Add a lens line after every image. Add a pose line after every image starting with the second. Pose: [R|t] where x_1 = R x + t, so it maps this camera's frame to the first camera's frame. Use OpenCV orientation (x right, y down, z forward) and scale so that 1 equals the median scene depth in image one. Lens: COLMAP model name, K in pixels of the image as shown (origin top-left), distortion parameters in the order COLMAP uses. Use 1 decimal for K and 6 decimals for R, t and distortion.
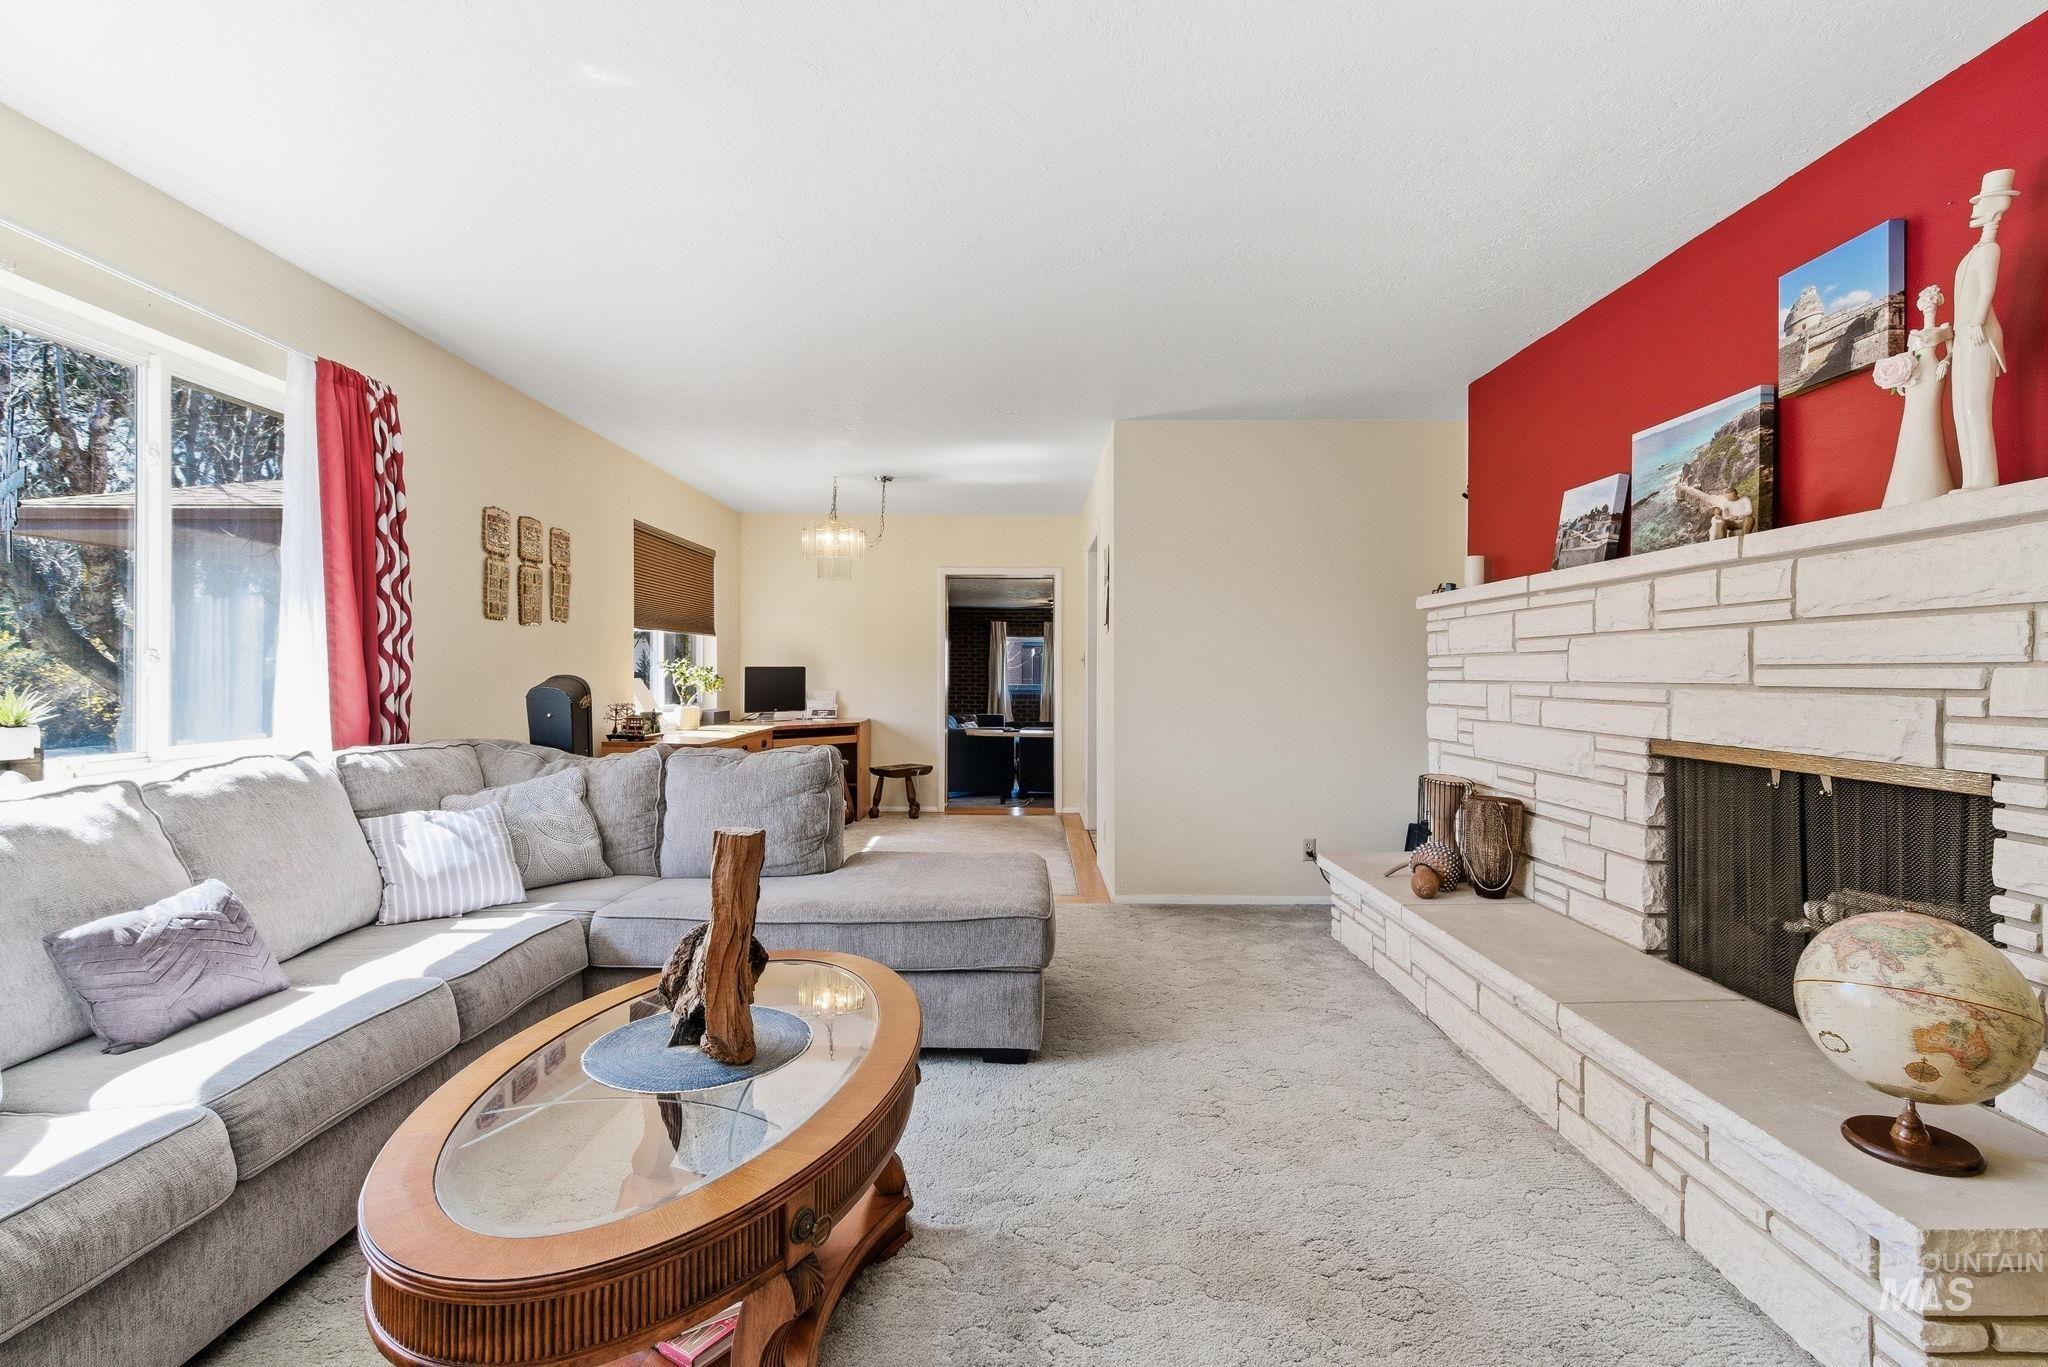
lens RADIAL K [[929.7, 0, 1024.0], [0, 929.7, 683.5], [0, 0, 1]] dist [0.001193, 0.000348]
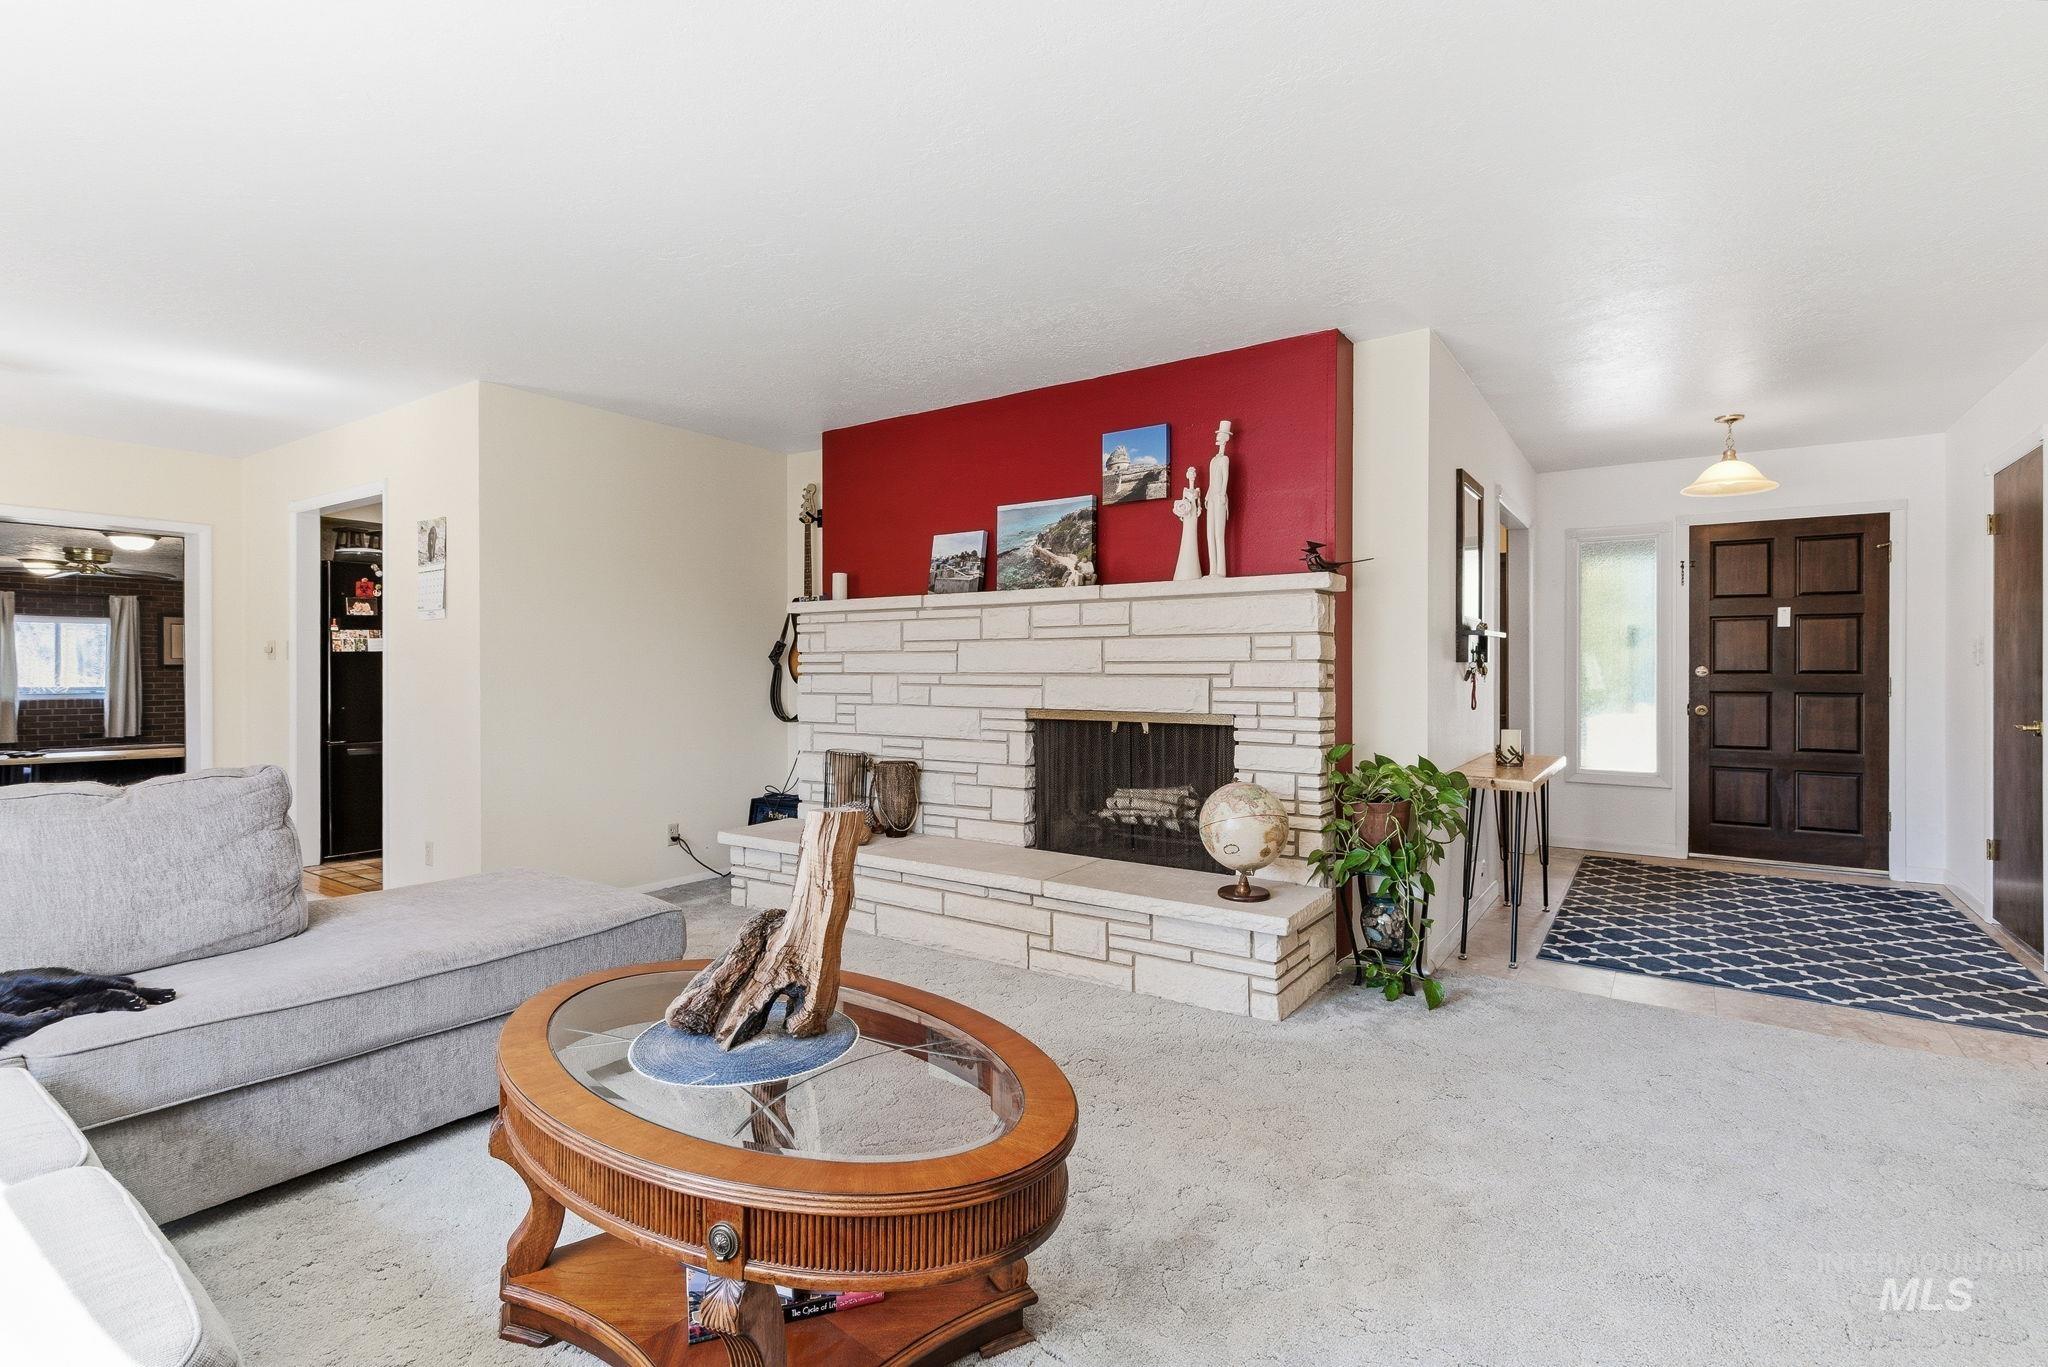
lens RADIAL K [[925.3, 0, 1019.4], [0, 925.3, 685.6], [0, 0, 1]] dist [0.038110, 0.000060]
pose [[0.582492, -0.012964, 0.812733, -0.606546], [0.008525, 0.999915, 0.009840, 0.005527], [-0.812792, 0.001197, 0.582553, 0.122117]]
